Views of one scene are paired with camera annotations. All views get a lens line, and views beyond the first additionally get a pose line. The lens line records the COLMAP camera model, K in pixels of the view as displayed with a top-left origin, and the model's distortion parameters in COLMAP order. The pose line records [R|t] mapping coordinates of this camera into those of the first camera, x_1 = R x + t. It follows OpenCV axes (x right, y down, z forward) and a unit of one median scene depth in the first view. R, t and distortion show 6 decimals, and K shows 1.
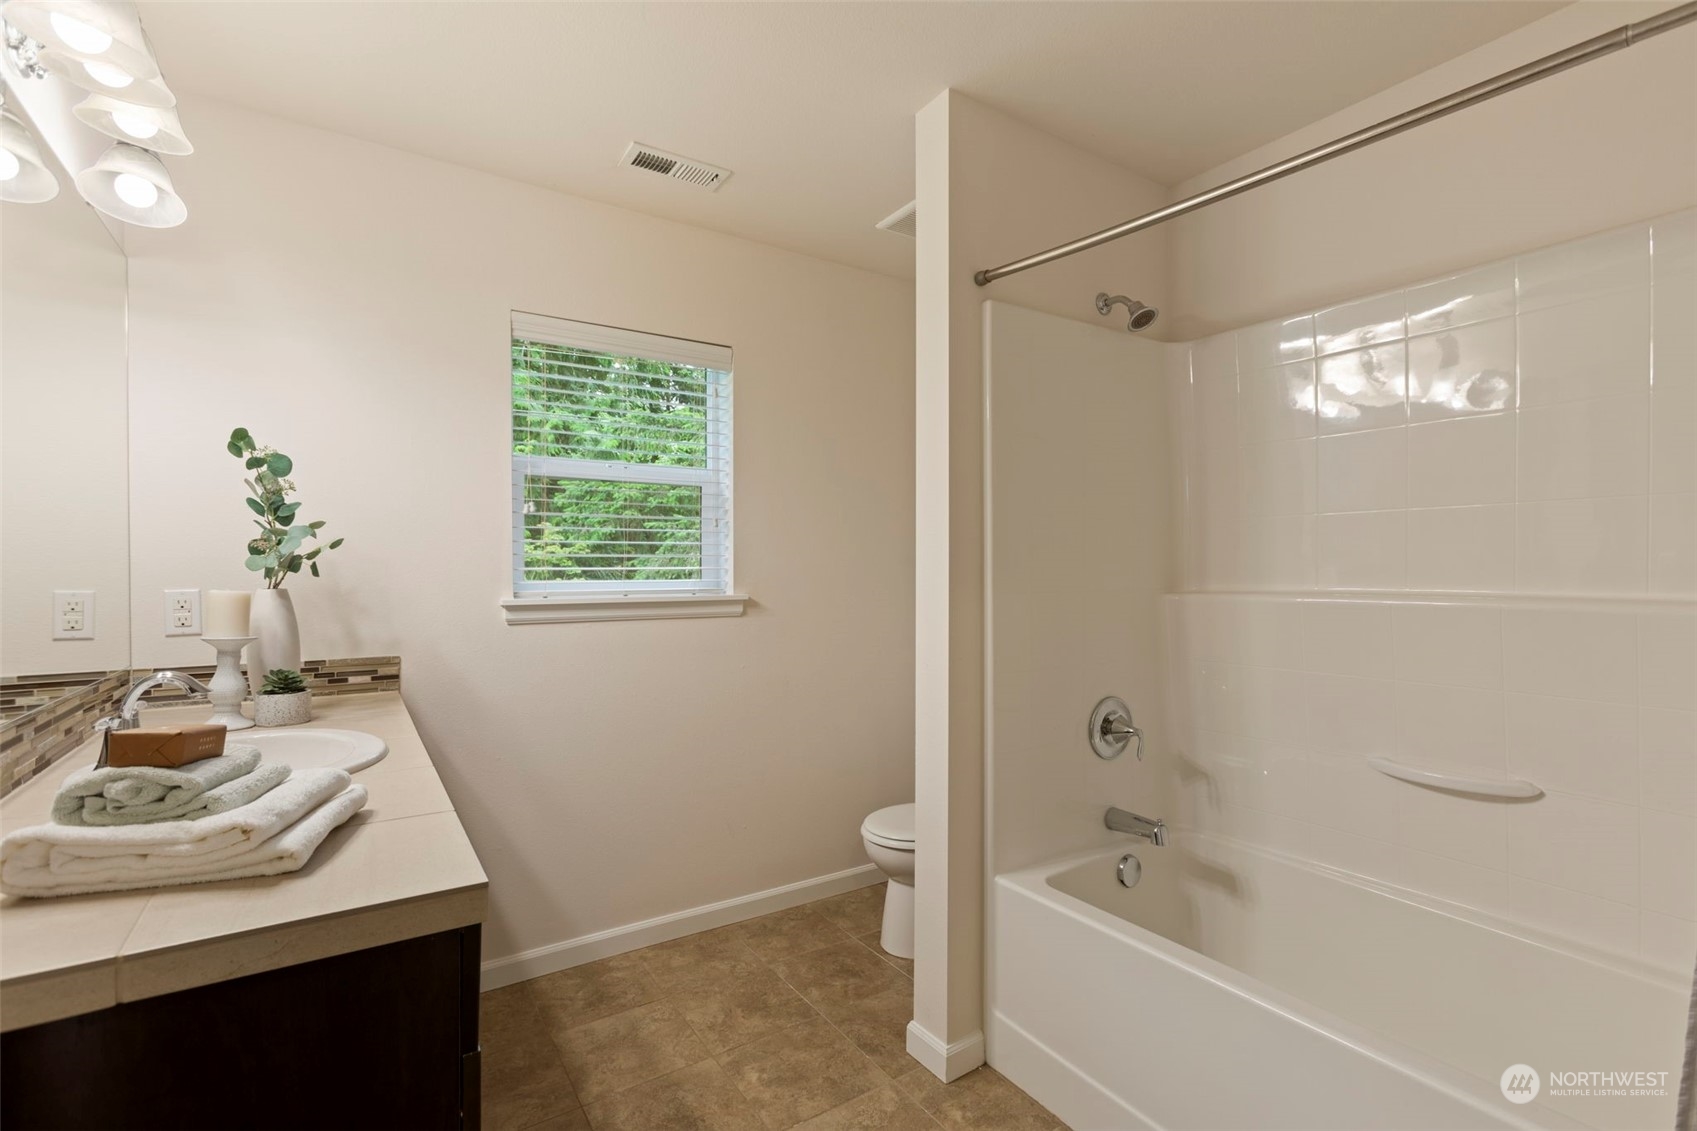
lens RADIAL K [[762.6, 0, 842.3], [0, 762.6, 564.6], [0, 0, 1]] dist [0.001163, 0.000113]
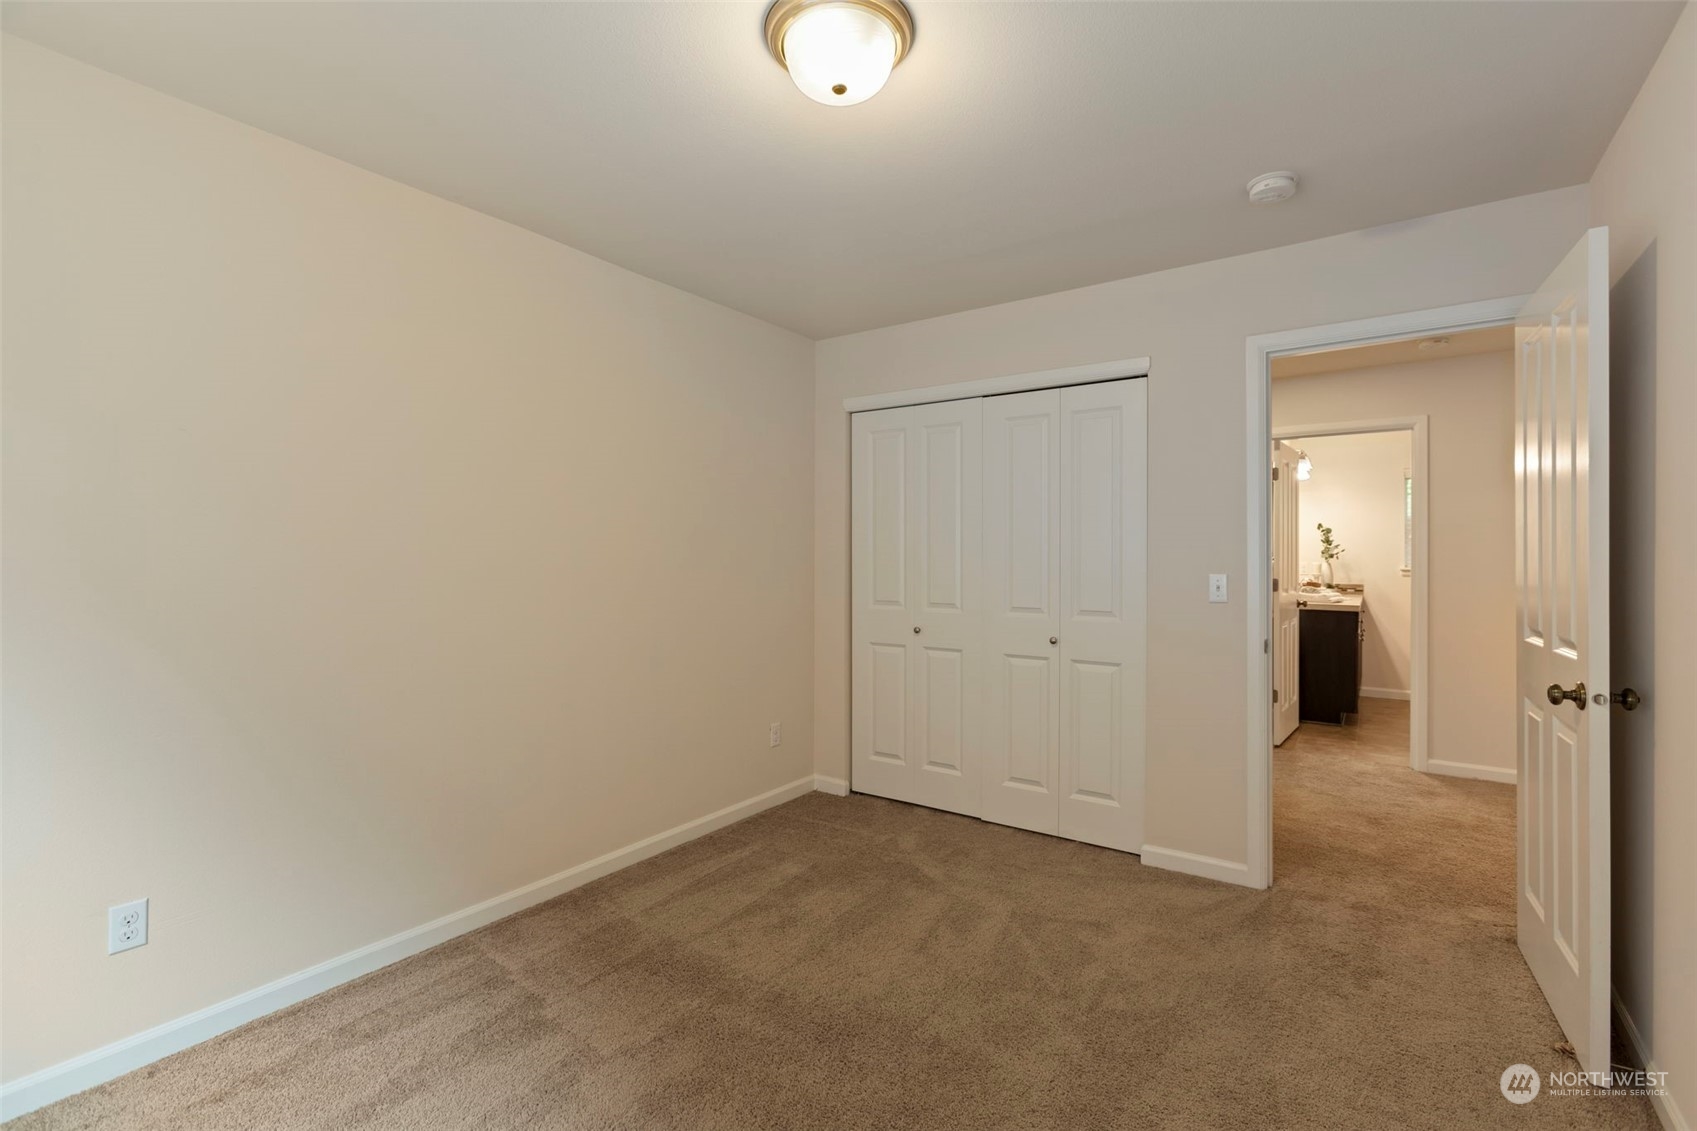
lens RADIAL K [[762.6, 0, 841.2], [0, 762.6, 567.8], [0, 0, 1]] dist [0.001163, 0.000113]
pose [[0.377531, -0.003907, -0.925989, 1.897994], [0.002311, 0.999992, -0.003278, 0.066021], [0.925994, -0.000903, 0.377537, -2.729509]]
